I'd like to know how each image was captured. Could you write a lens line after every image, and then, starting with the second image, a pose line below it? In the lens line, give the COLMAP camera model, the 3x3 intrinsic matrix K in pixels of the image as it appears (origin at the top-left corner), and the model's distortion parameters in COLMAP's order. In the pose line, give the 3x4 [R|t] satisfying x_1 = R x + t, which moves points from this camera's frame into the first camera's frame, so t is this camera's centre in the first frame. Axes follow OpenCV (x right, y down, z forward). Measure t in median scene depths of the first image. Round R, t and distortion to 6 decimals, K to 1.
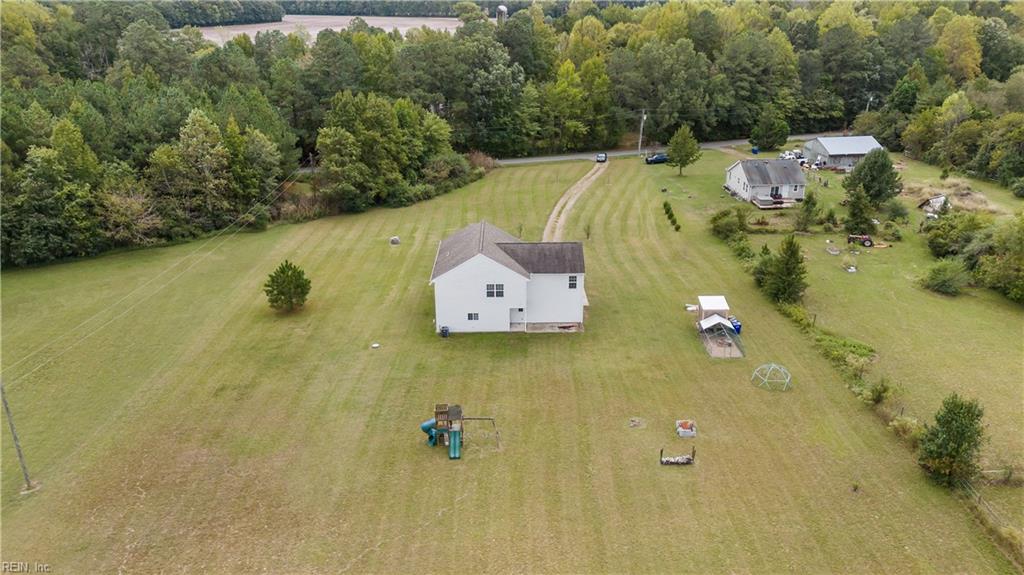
lens RADIAL K [[748.9, 0, 514.5], [0, 748.9, 286.9], [0, 0, 1]] dist [0.080366, -0.083762]
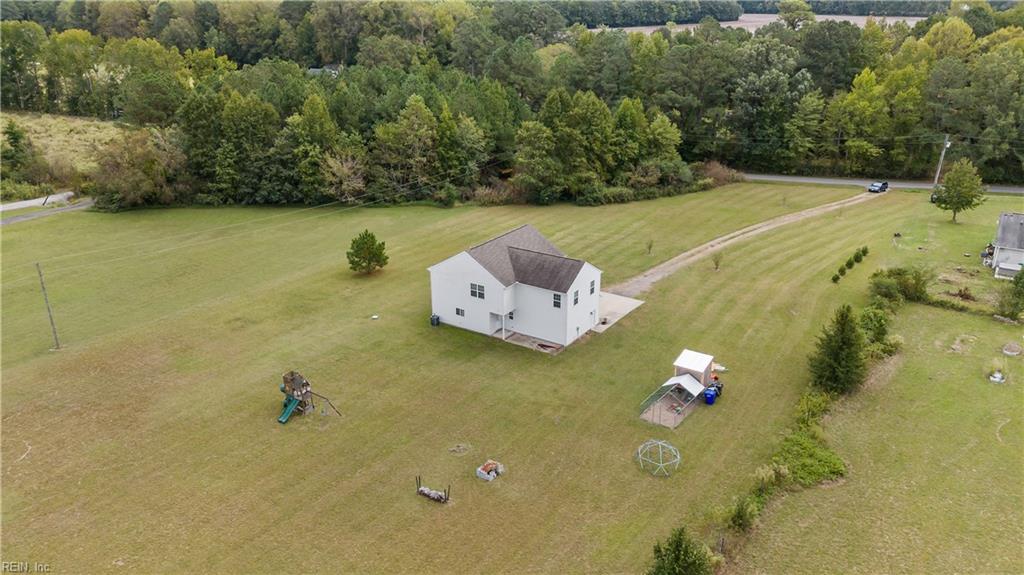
lens RADIAL K [[748.9, 0, 514.5], [0, 748.9, 286.9], [0, 0, 1]] dist [0.080366, -0.083762]
pose [[0.824833, 0.205960, -0.526527, 0.302060], [-0.205343, 0.976823, 0.060420, -0.039691], [0.526768, 0.058283, 0.848009, 0.102461]]
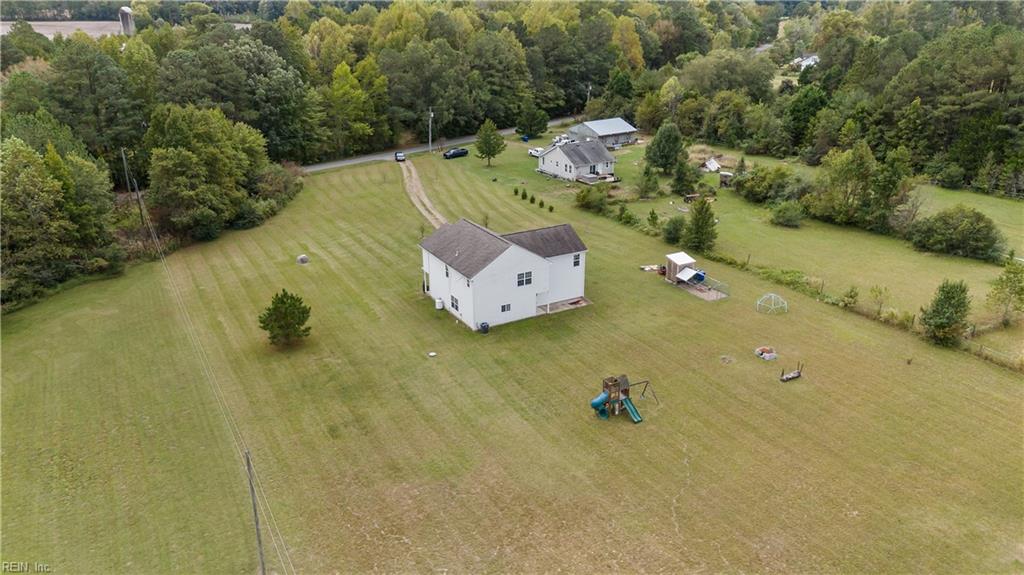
lens RADIAL K [[748.9, 0, 514.5], [0, 748.9, 286.9], [0, 0, 1]] dist [0.080366, -0.083762]
pose [[0.874292, -0.173872, 0.453191, -0.287600], [0.175365, 0.983727, 0.039106, -0.015264], [-0.452615, 0.045284, 0.890555, 0.045146]]
